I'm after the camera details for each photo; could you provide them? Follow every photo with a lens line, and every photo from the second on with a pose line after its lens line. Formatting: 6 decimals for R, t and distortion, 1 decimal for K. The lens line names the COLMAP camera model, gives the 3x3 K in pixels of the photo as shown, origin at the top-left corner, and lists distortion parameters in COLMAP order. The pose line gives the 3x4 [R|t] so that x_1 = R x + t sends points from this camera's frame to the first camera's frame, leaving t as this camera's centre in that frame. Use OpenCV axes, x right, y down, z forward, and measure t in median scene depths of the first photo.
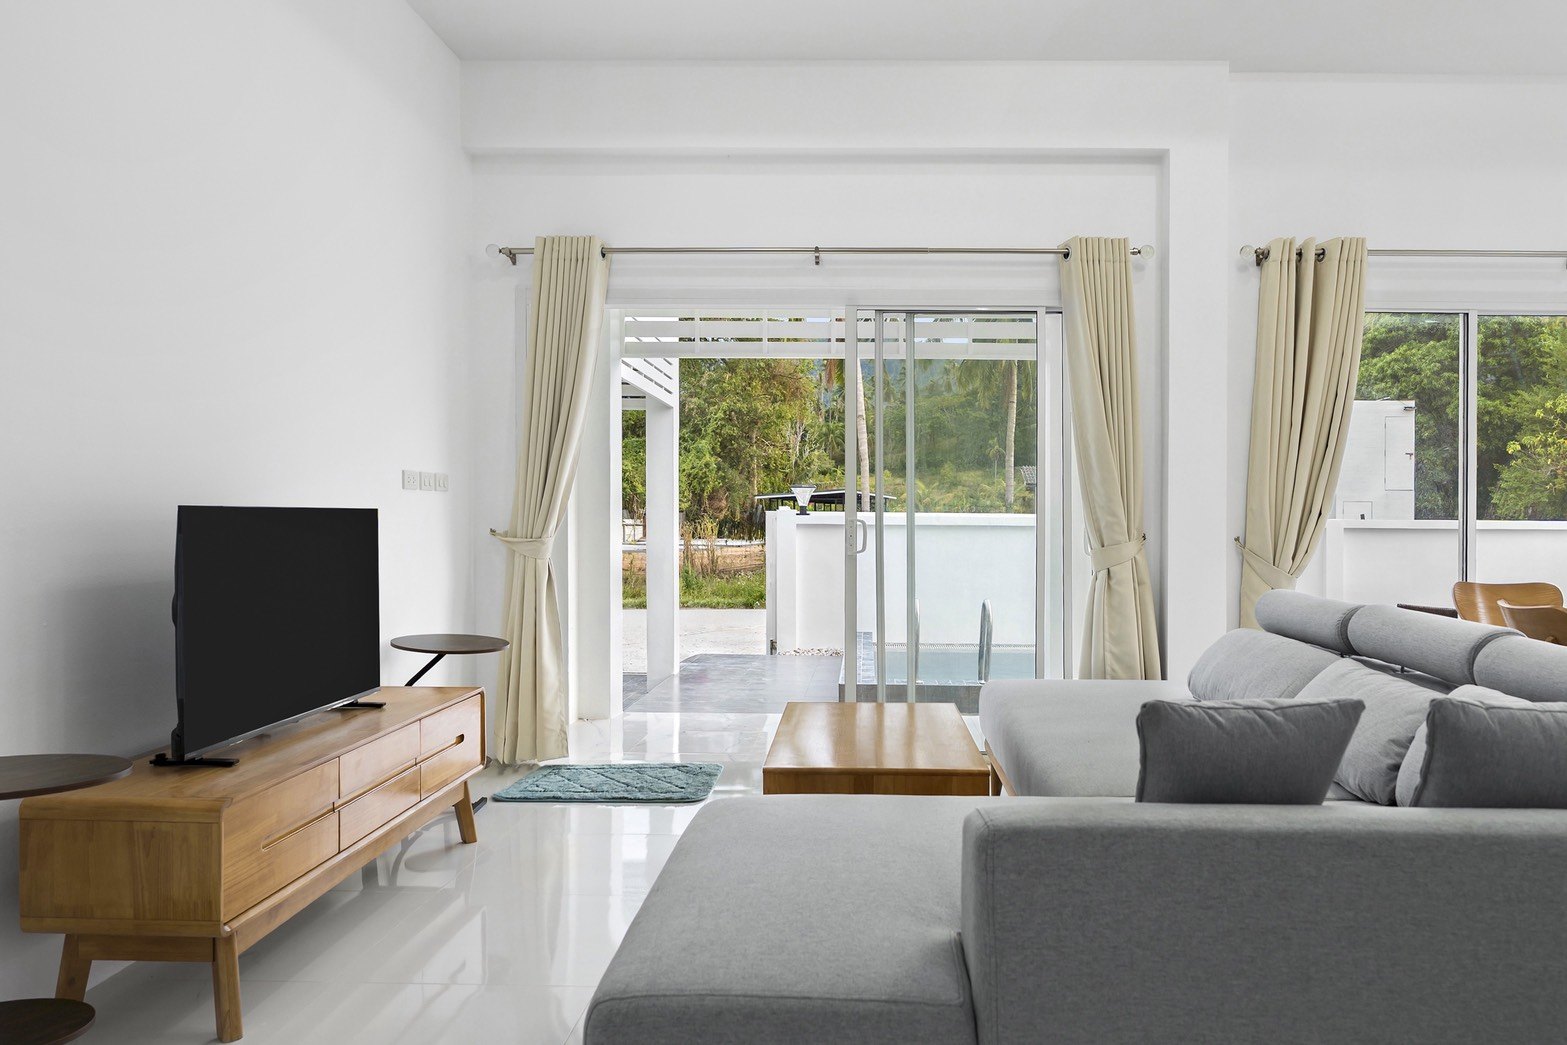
lens RADIAL K [[1077.5, 0, 791.6], [0, 1077.5, 529.9], [0, 0, 1]] dist [0.010127, 0.001186]
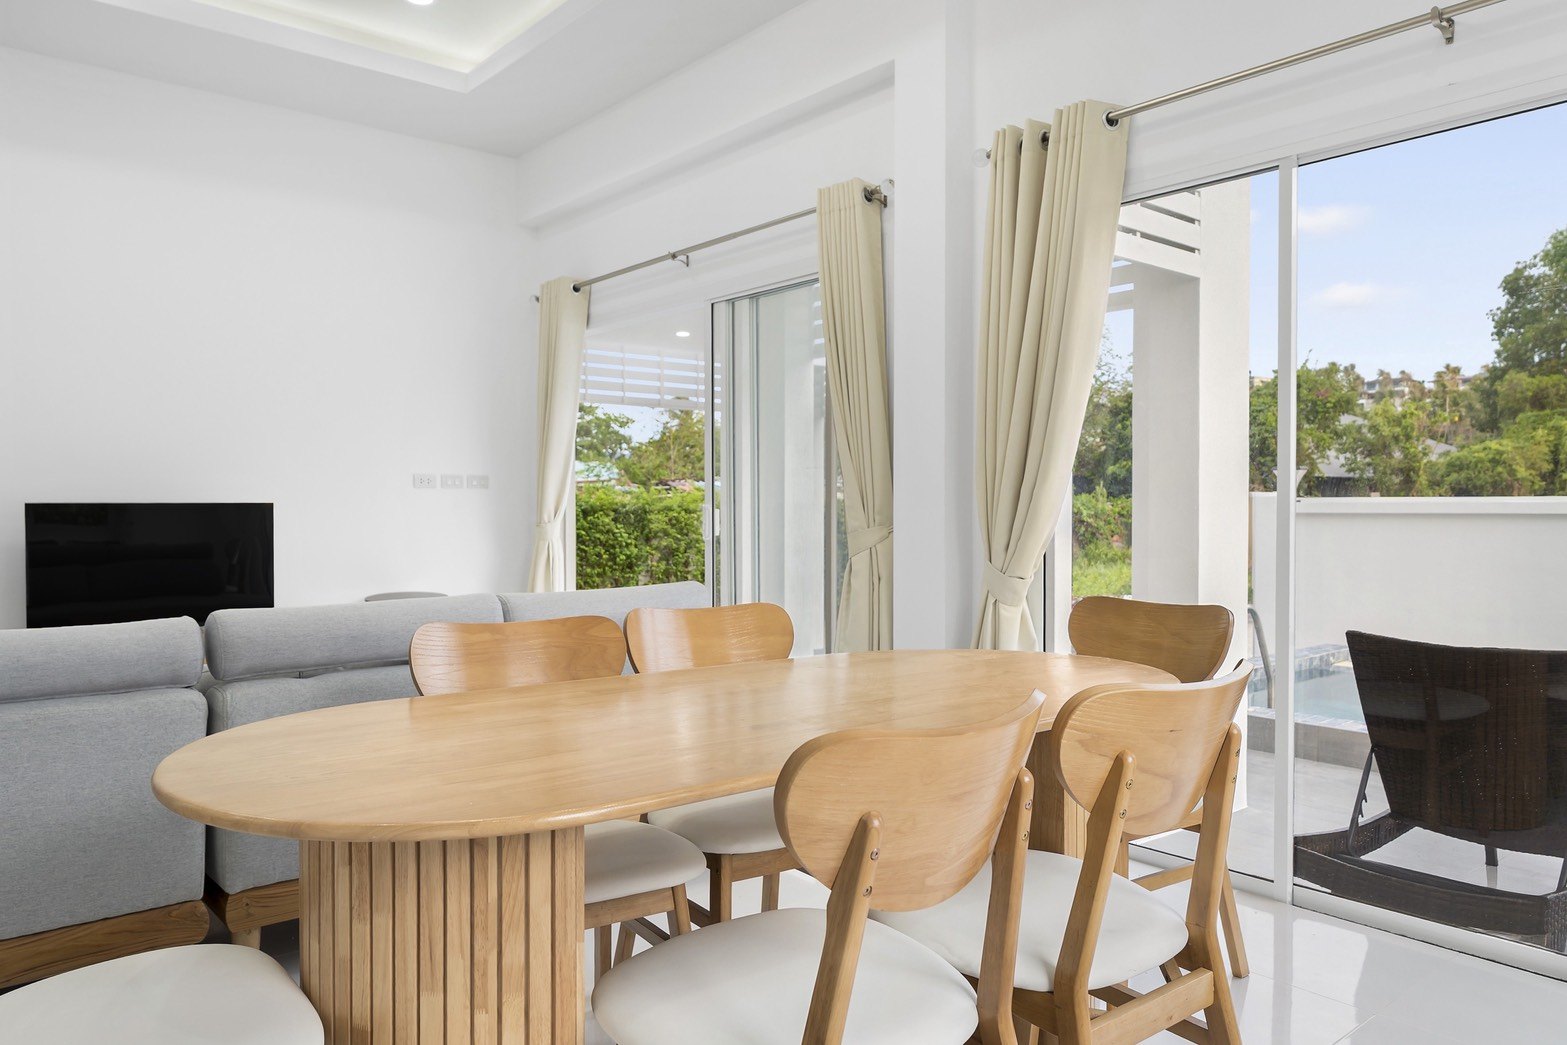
lens RADIAL K [[1077.5, 0, 791.6], [0, 1077.5, 529.9], [0, 0, 1]] dist [0.010127, 0.001186]
pose [[0.677662, 0.005871, -0.735350, 0.914592], [-0.000029, 0.999968, 0.007957, 0.005142], [0.735373, -0.005370, 0.677641, 0.375516]]
